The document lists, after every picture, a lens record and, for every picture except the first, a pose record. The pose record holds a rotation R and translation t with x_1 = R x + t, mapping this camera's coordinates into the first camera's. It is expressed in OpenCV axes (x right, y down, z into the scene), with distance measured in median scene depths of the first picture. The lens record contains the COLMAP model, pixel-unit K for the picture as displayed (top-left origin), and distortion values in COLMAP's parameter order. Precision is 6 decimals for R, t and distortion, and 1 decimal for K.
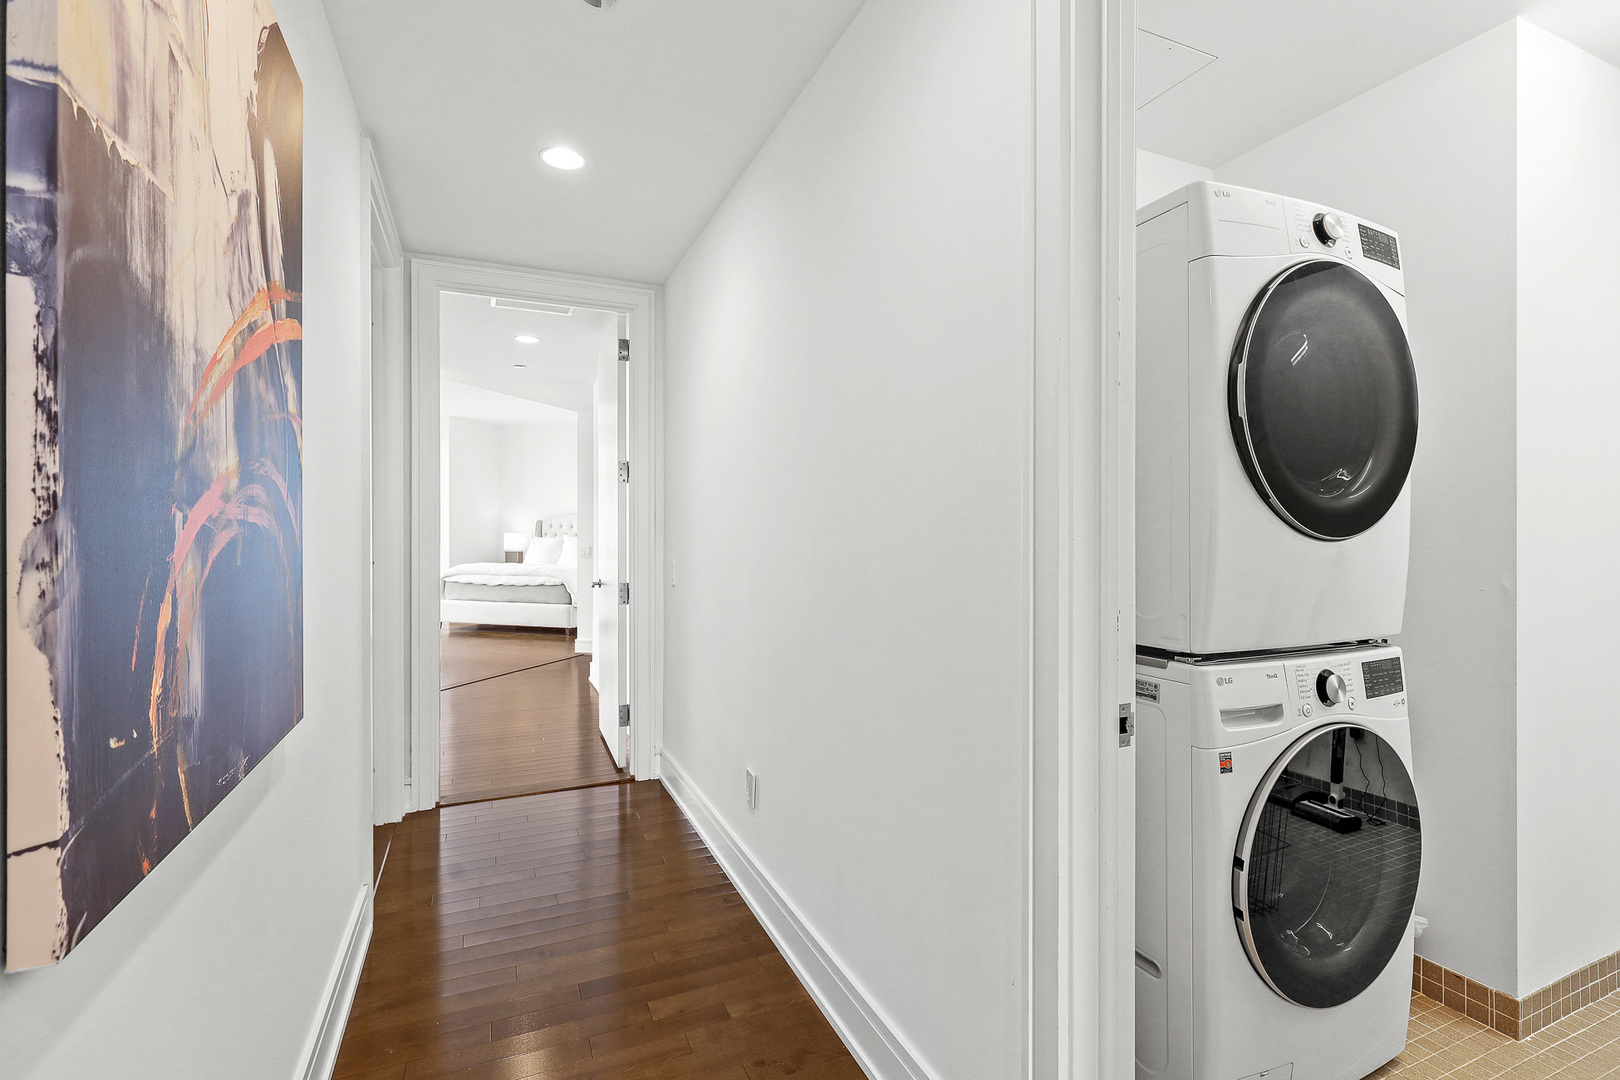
lens RADIAL K [[728.7, 0, 810.4], [0, 728.7, 530.0], [0, 0, 1]] dist [-0.026251, -0.000021]
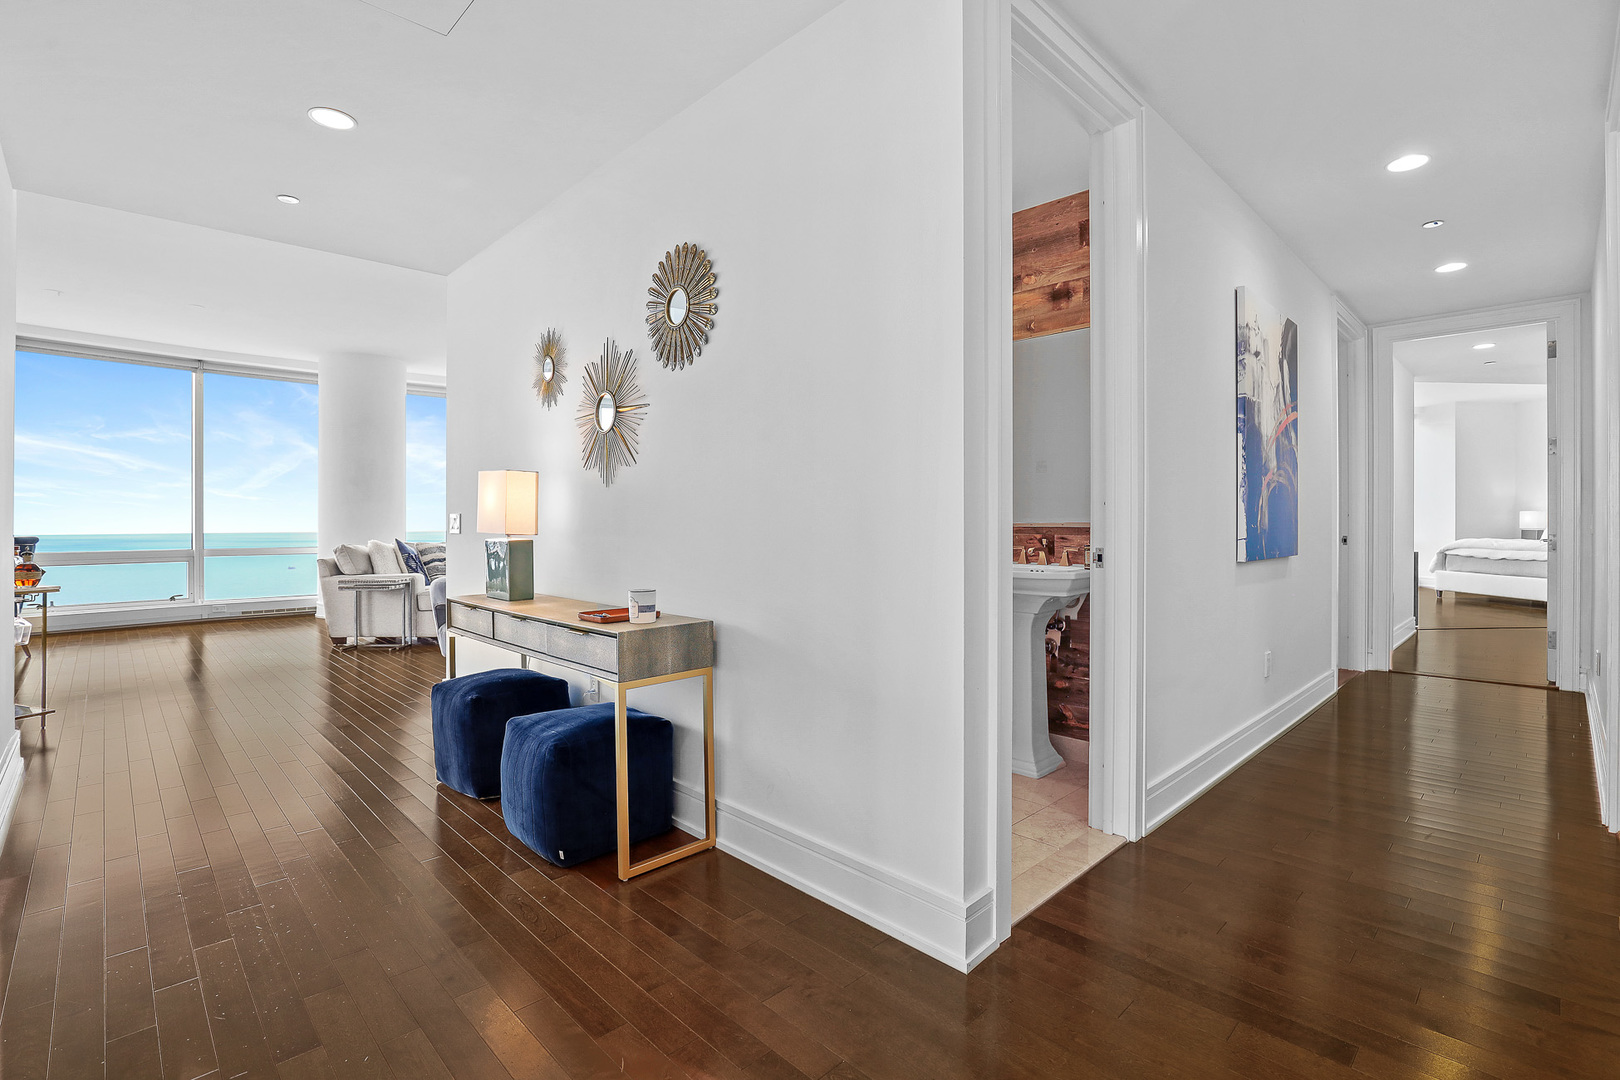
lens RADIAL K [[728.7, 0, 810.4], [0, 728.7, 530.0], [0, 0, 1]] dist [-0.026251, -0.000021]
pose [[0.324312, 0.010780, -0.945889, 1.423035], [0.000107, 0.999935, 0.011433, 0.148641], [0.945950, -0.003809, 0.324290, -1.821220]]
